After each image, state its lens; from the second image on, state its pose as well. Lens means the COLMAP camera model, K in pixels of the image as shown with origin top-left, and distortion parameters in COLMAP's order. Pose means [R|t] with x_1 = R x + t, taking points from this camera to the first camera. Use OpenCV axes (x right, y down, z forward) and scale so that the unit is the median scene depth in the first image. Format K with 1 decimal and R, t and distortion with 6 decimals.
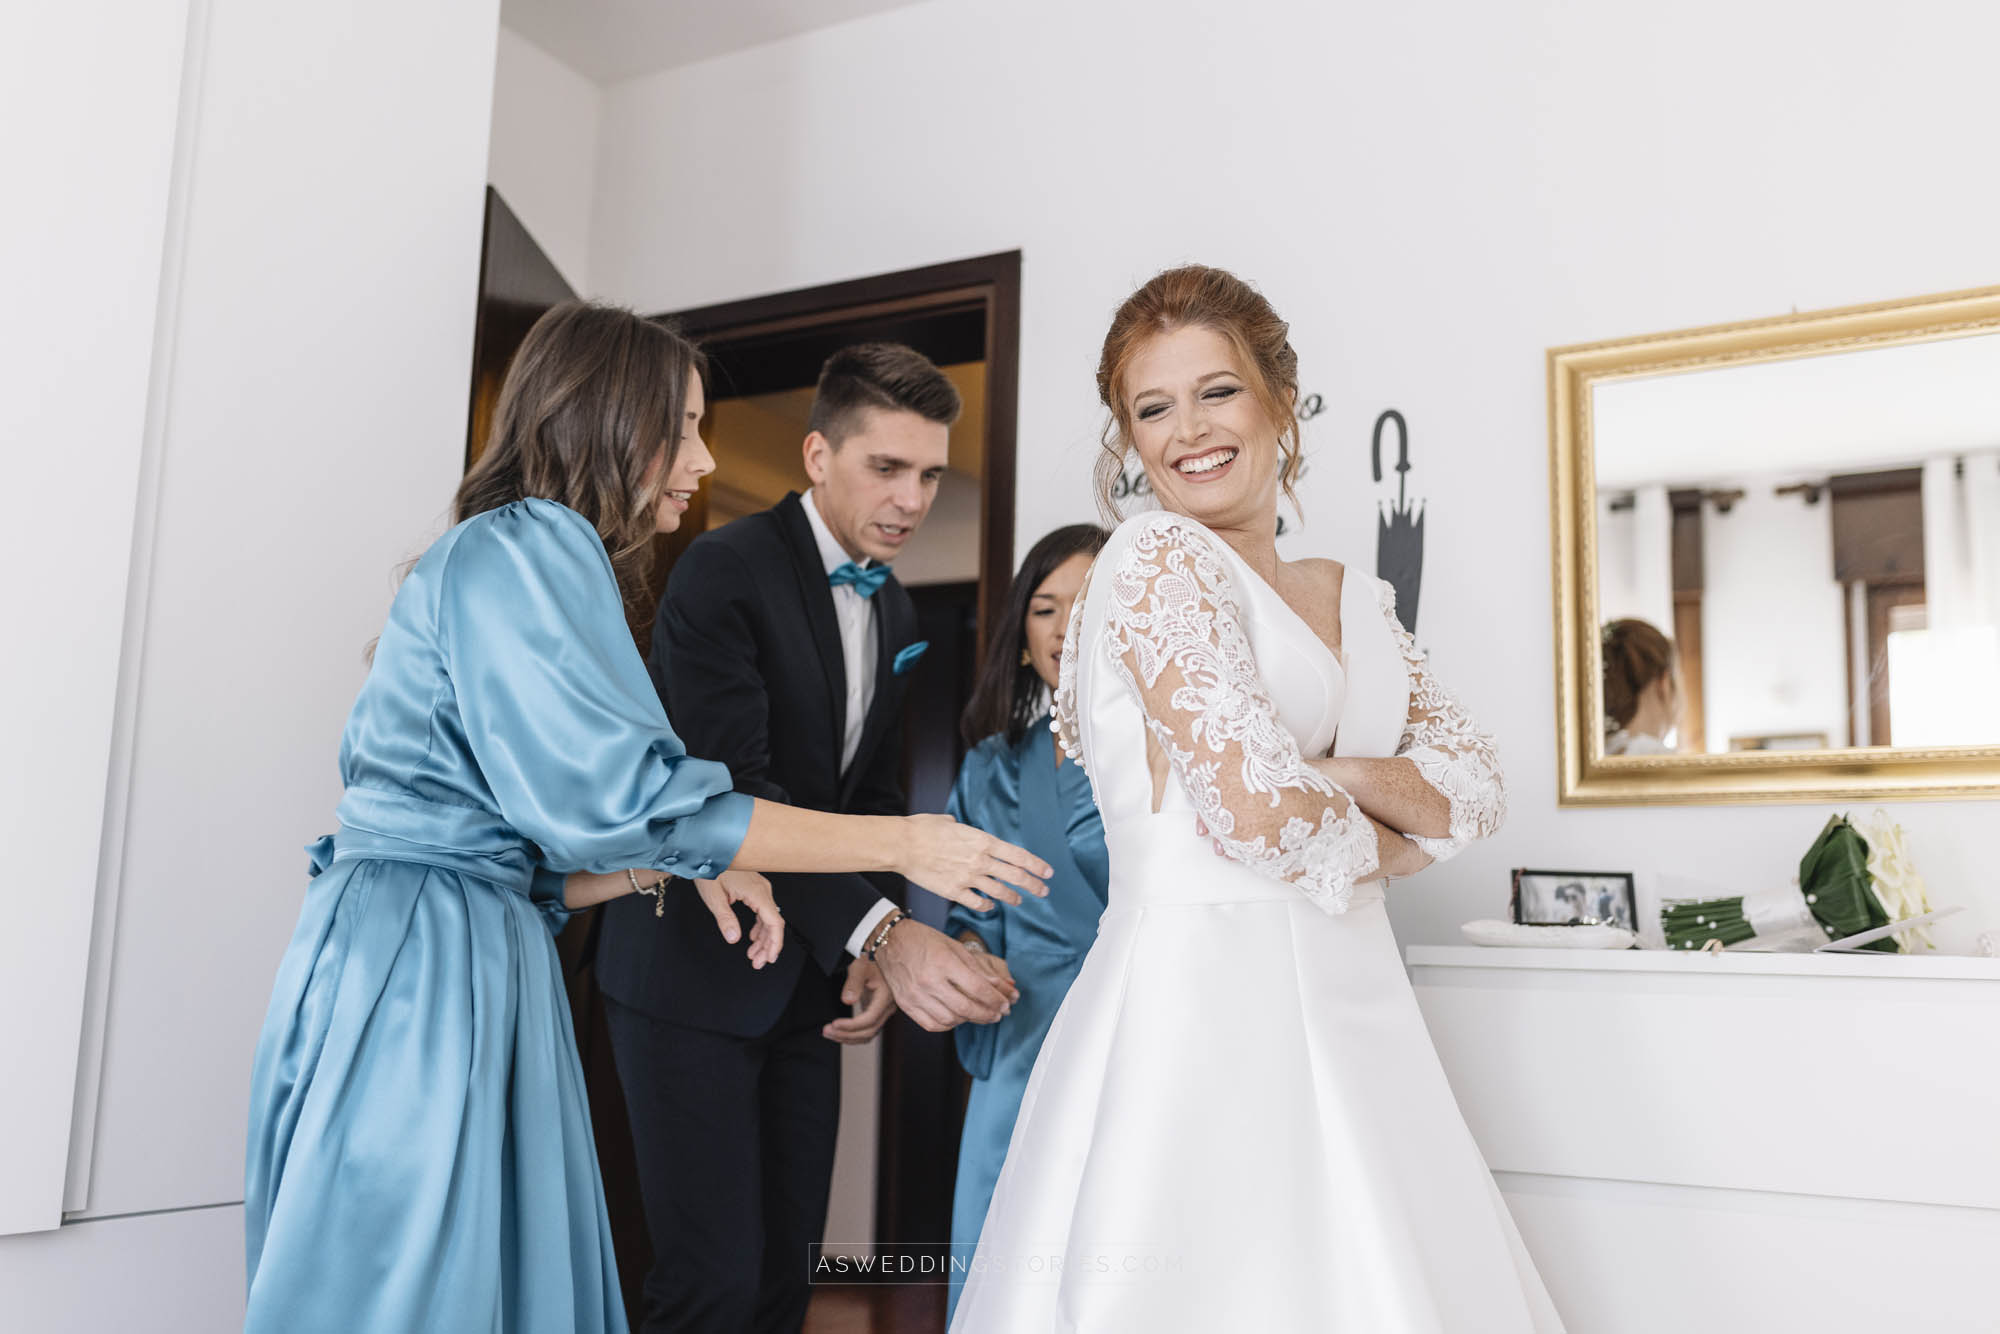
lens RADIAL K [[1956.3, 0, 1047.5], [0, 1956.3, 669.8], [0, 0, 1]] dist [0.101224, 0.005107]
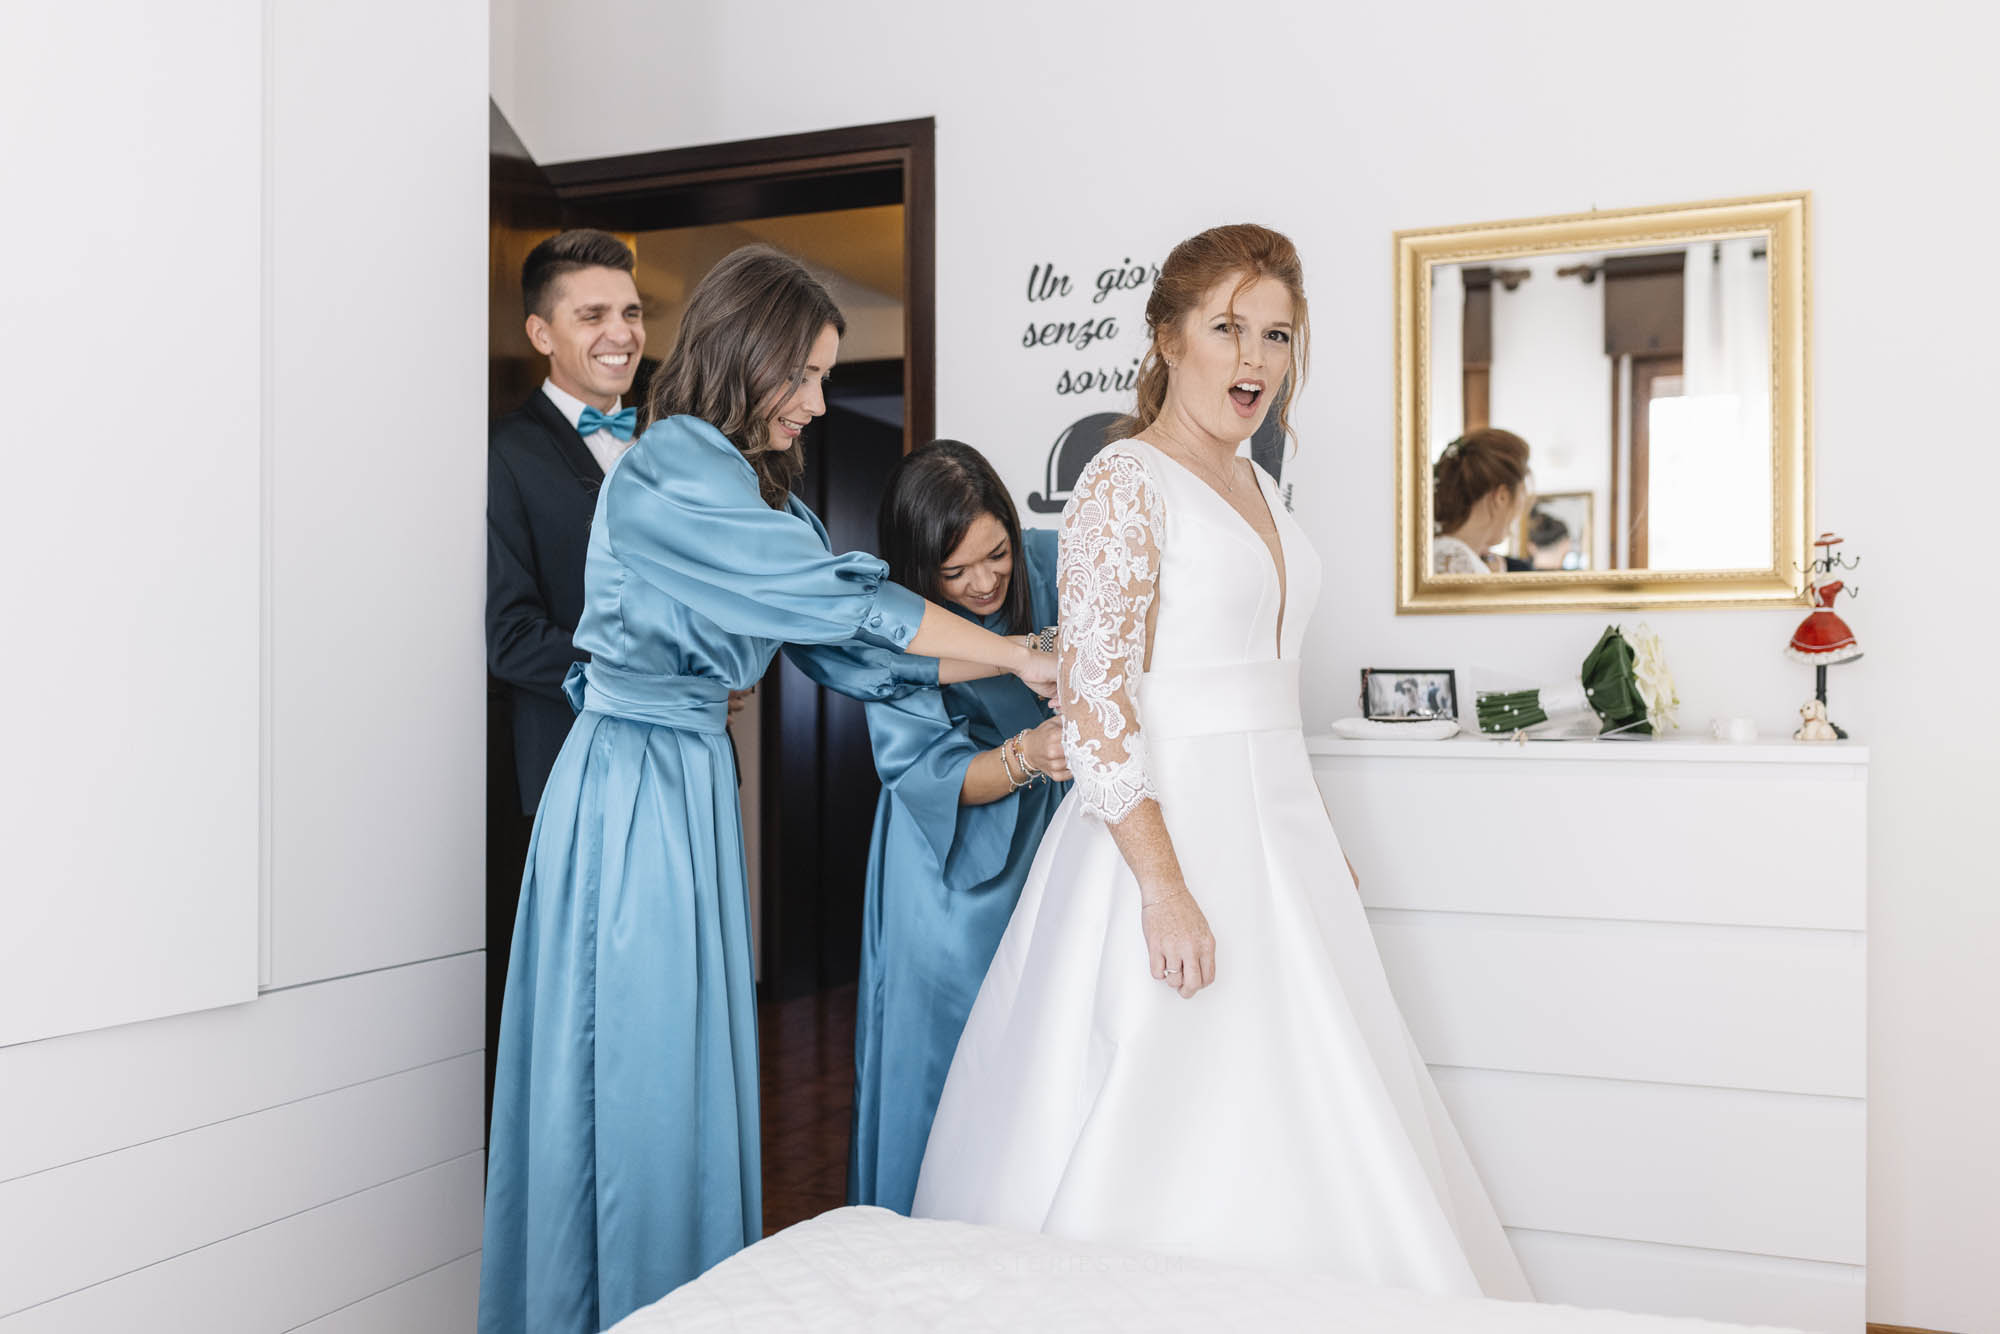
lens RADIAL K [[1948.5, 0, 1000.0], [0, 1948.5, 667.0], [0, 0, 1]] dist [0.081643, -0.016434]
pose [[0.996258, -0.015607, 0.085006, -0.101179], [0.003688, 0.990341, 0.138607, -0.074194], [-0.086348, -0.137775, 0.986692, -0.213988]]
